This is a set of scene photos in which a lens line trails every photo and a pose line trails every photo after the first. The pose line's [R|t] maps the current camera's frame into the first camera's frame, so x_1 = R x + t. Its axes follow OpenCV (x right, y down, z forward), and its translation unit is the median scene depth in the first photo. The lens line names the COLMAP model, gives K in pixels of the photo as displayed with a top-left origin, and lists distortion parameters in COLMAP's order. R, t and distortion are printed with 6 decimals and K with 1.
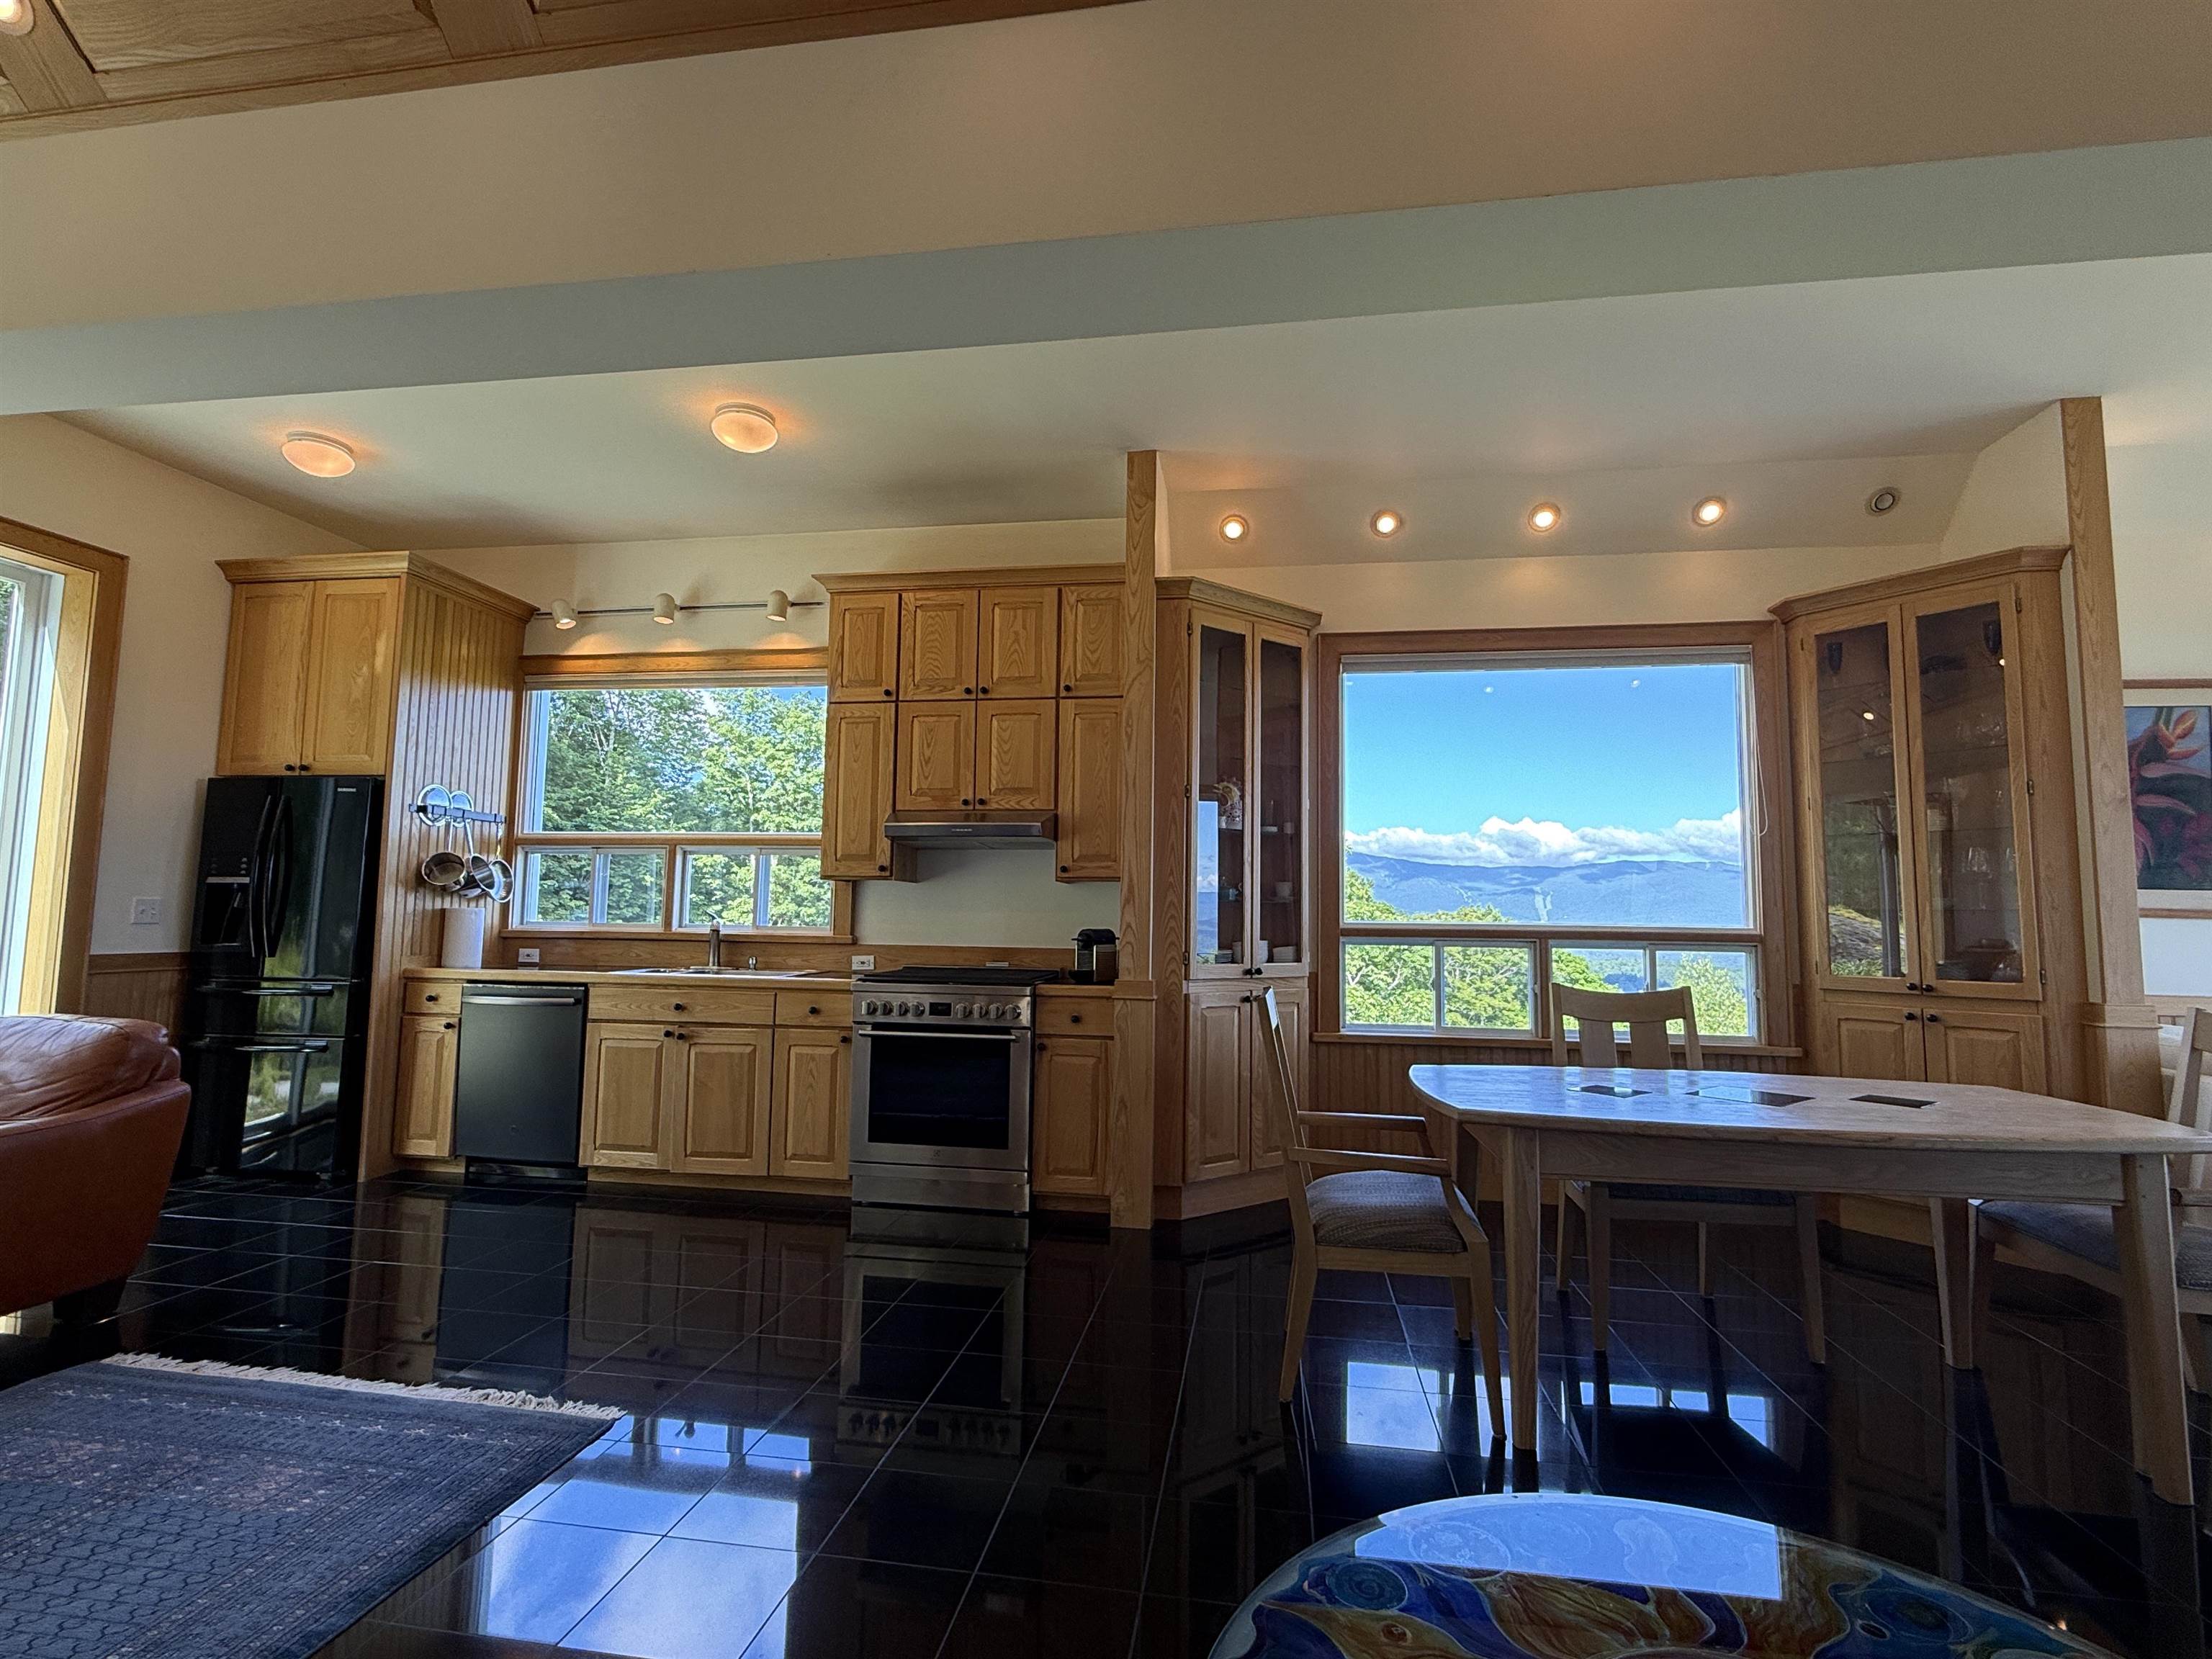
lens RADIAL K [[1034.5, 0, 1100.9], [0, 1034.5, 825.5], [0, 0, 1]] dist [-0.000562, 0.000213]
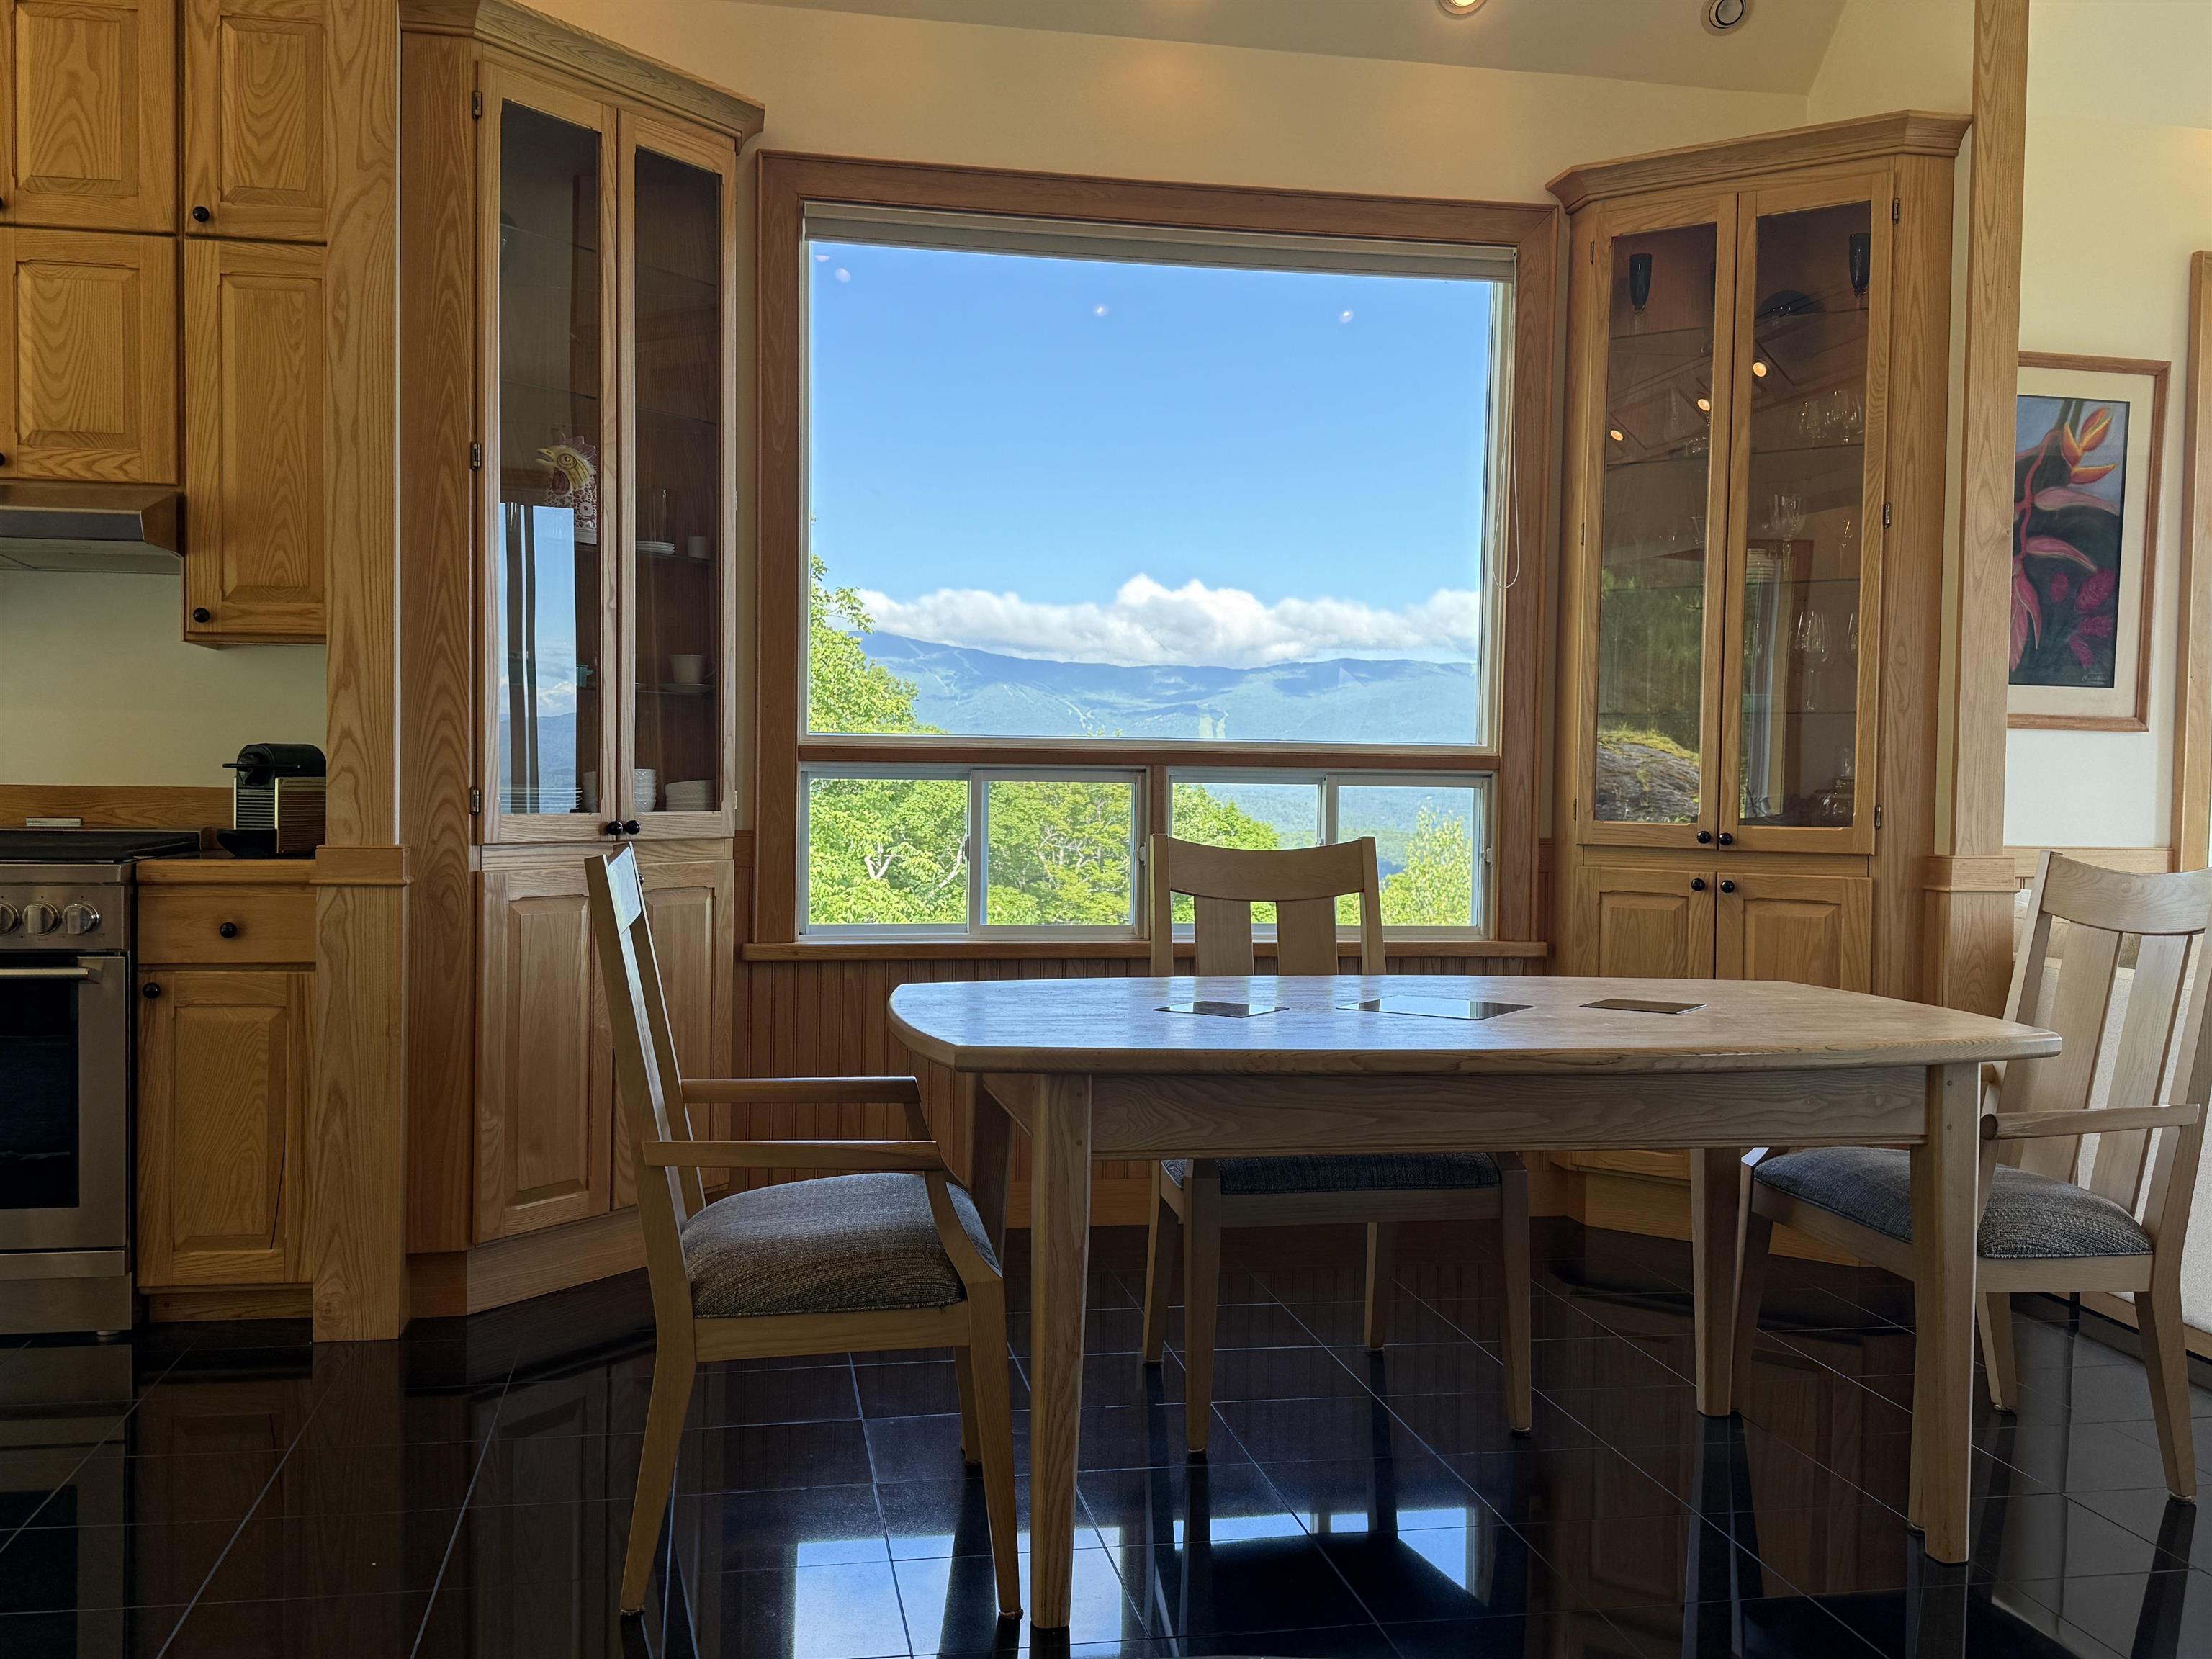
lens RADIAL K [[1991.0, 0, 1105.8], [0, 1991.0, 839.0], [0, 0, 1]] dist [0.152781, -0.313179]
pose [[0.939969, -0.013197, 0.341005, 0.036977], [-0.030780, 0.991901, 0.123230, 0.018928], [-0.339870, -0.126329, 0.931949, 0.002151]]
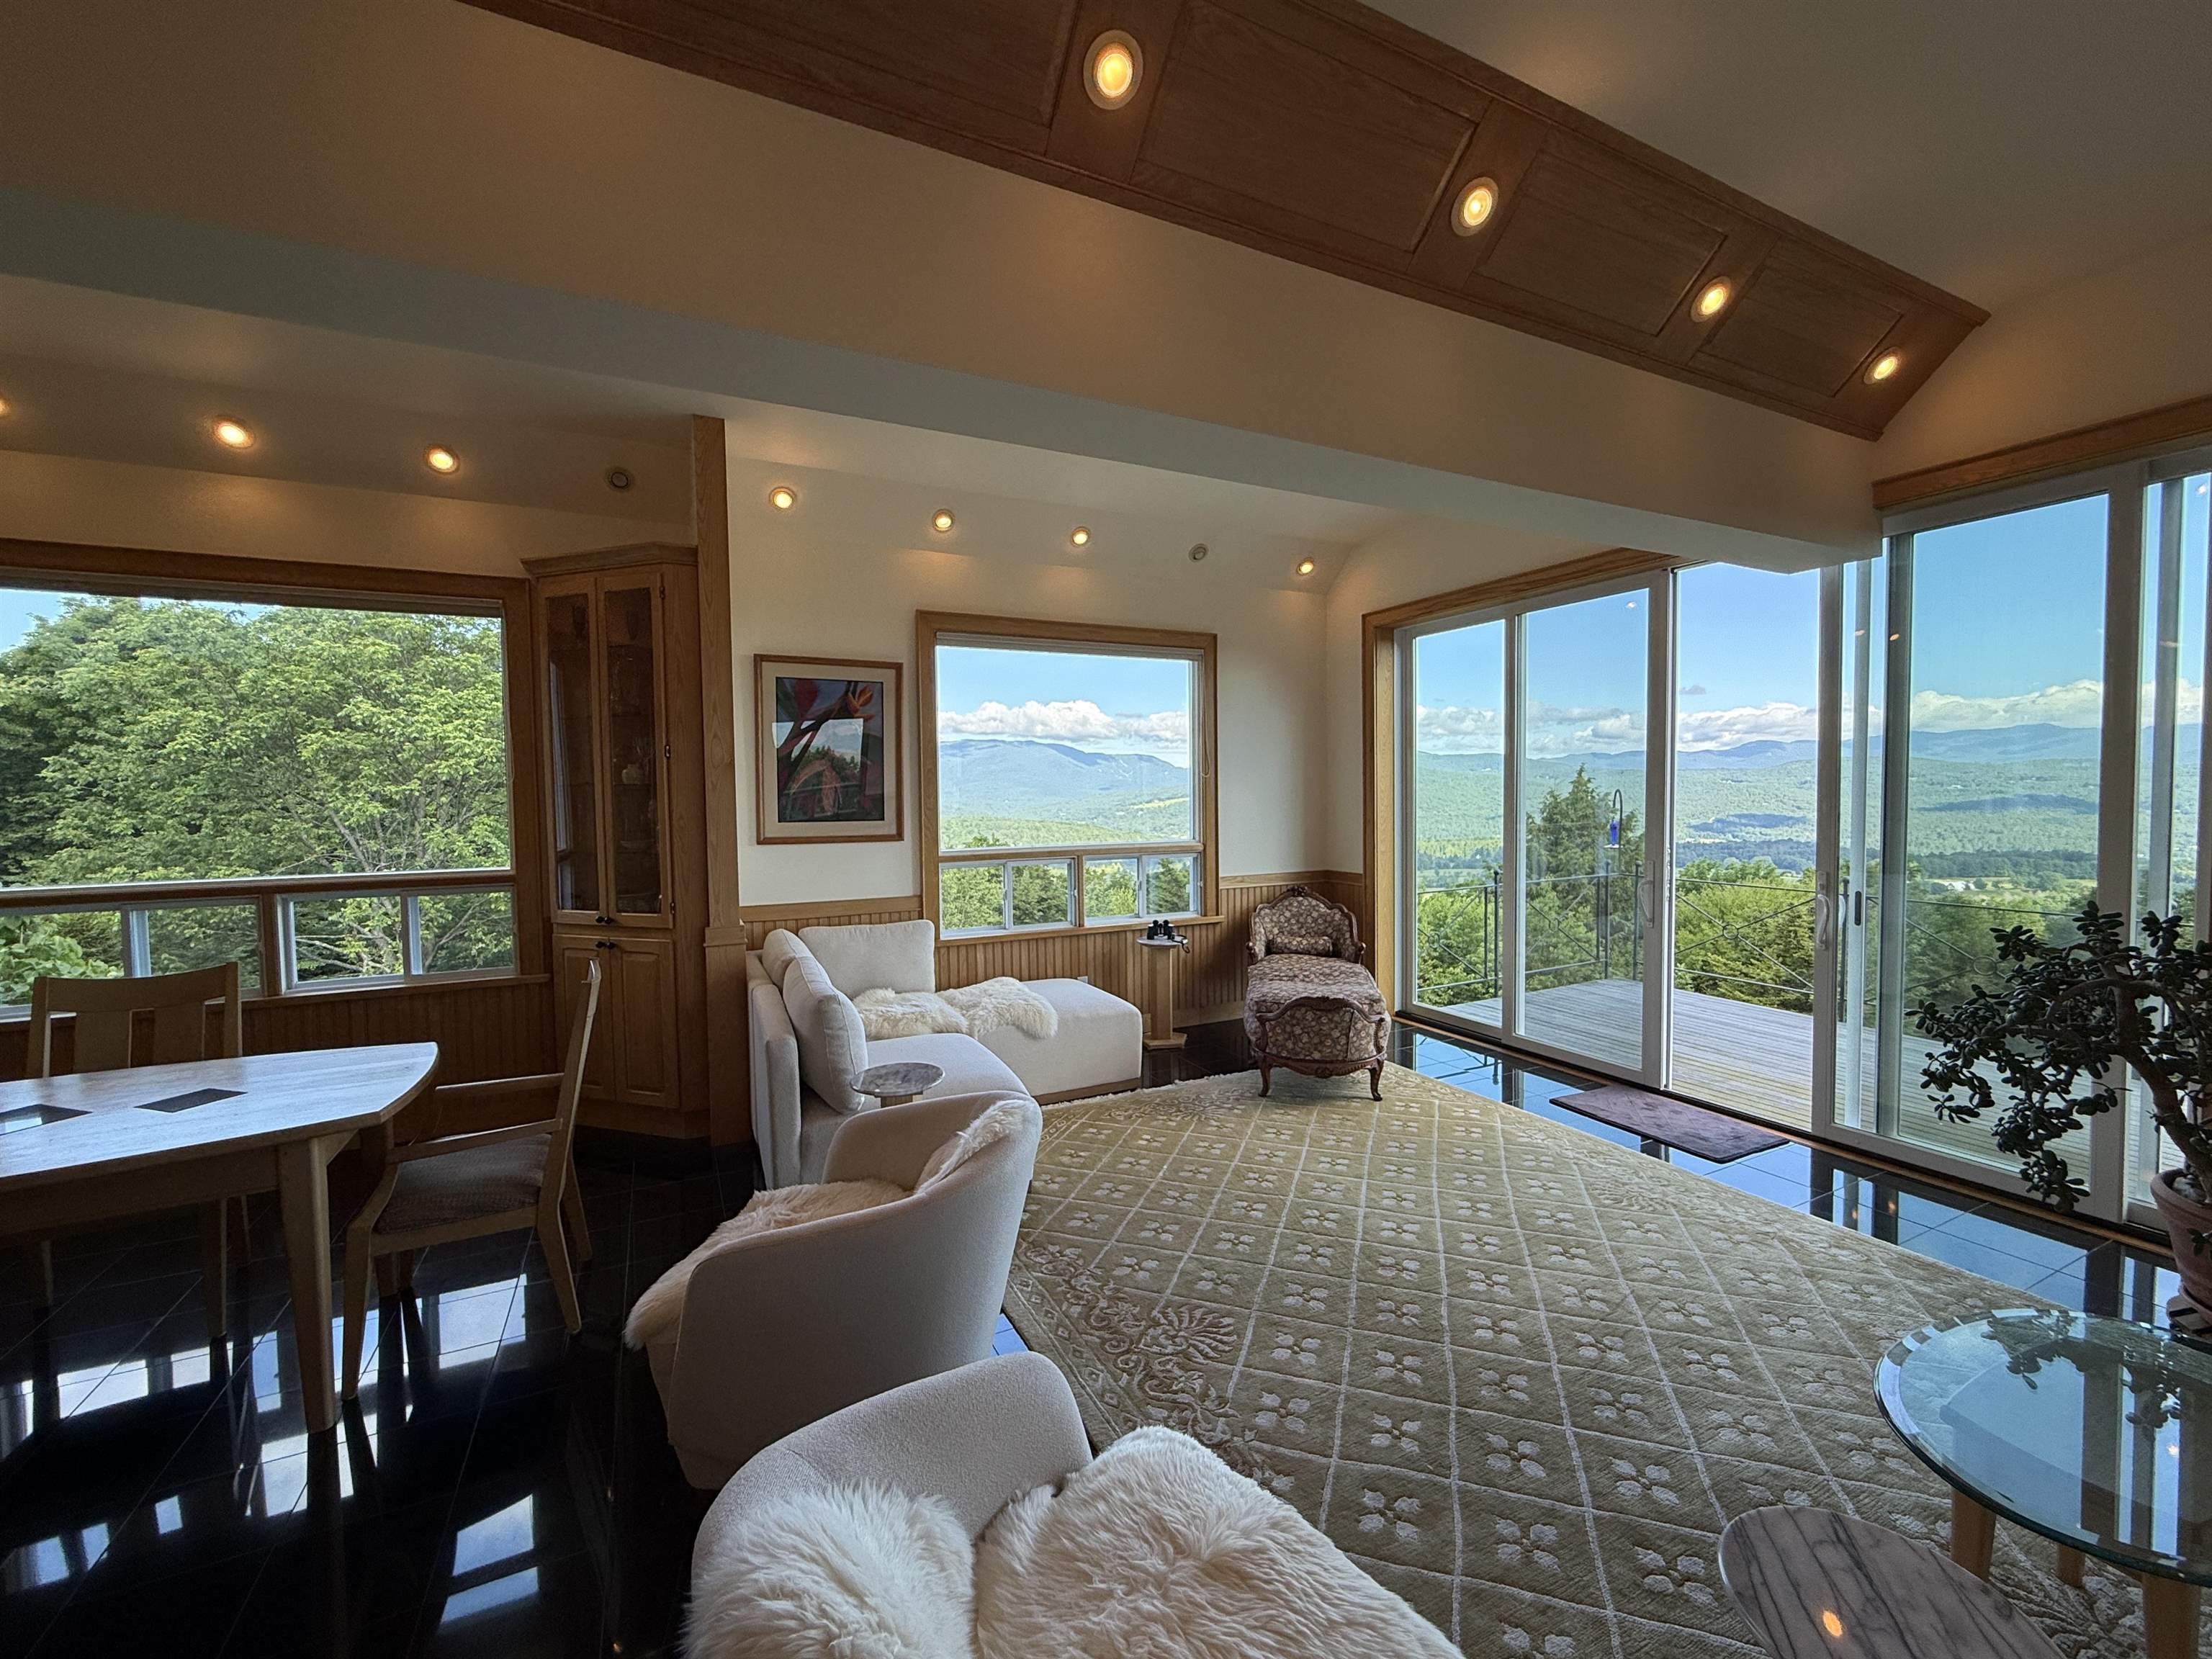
lens RADIAL K [[896.3, 0, 1106.0], [0, 896.3, 829.5], [0, 0, 1]] dist [-0.000540, 0.000044]
pose [[0.813901, -0.052454, 0.578631, 0.628389], [-0.026001, 0.991630, 0.126466, -0.080771], [-0.580421, -0.117975, 0.805725, -0.120274]]
